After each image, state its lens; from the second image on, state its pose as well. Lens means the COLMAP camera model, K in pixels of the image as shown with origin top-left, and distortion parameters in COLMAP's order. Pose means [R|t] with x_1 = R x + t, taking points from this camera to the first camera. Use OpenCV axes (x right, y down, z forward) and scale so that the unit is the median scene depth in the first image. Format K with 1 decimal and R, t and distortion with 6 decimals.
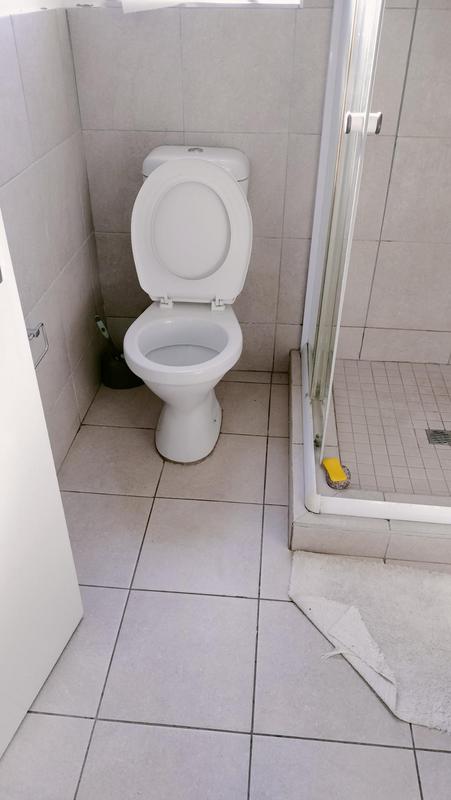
lens RADIAL K [[601.7, 0, 226.0], [0, 601.7, 404.4], [0, 0, 1]] dist [0.039906, -0.051040]
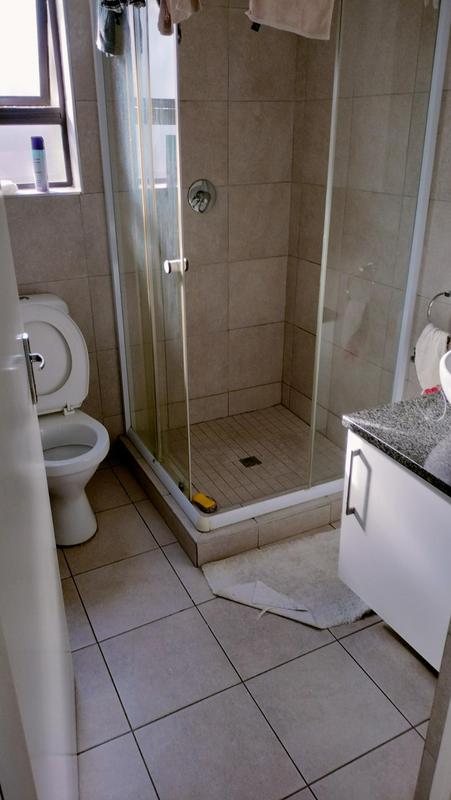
lens RADIAL K [[601.7, 0, 222.7], [0, 601.7, 398.3], [0, 0, 1]] dist [0.039906, -0.051040]
pose [[0.846101, -0.228313, 0.481649, -0.354673], [0.317249, 0.941842, -0.110847, 0.051753], [-0.428329, 0.246590, 0.869326, -0.232975]]
